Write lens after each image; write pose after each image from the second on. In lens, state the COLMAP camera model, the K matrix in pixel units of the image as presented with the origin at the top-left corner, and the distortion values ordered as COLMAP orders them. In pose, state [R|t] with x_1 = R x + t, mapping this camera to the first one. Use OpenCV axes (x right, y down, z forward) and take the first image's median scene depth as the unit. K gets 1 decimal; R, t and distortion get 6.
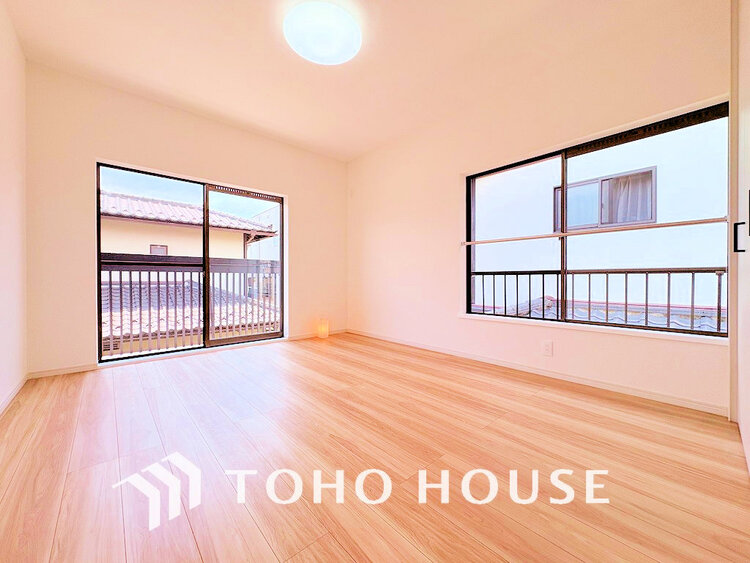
lens RADIAL K [[297.2, 0, 377.4], [0, 297.2, 280.5], [0, 0, 1]] dist [0.000051, 0.000265]
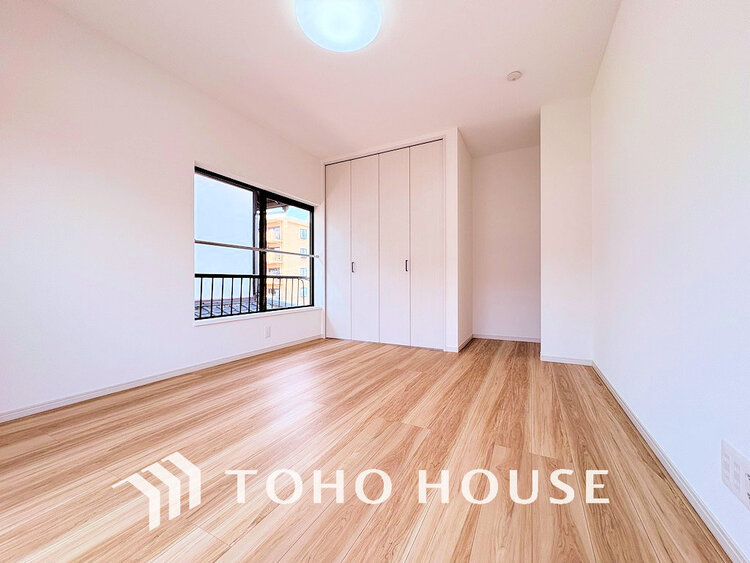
lens RADIAL K [[297.2, 0, 377.4], [0, 297.2, 280.5], [0, 0, 1]] dist [0.000051, 0.000265]
pose [[-0.349933, 0.001774, 0.936773, -0.928593], [-0.000217, 0.999998, -0.001975, -0.007927], [-0.936775, -0.000894, -0.349931, 1.037300]]
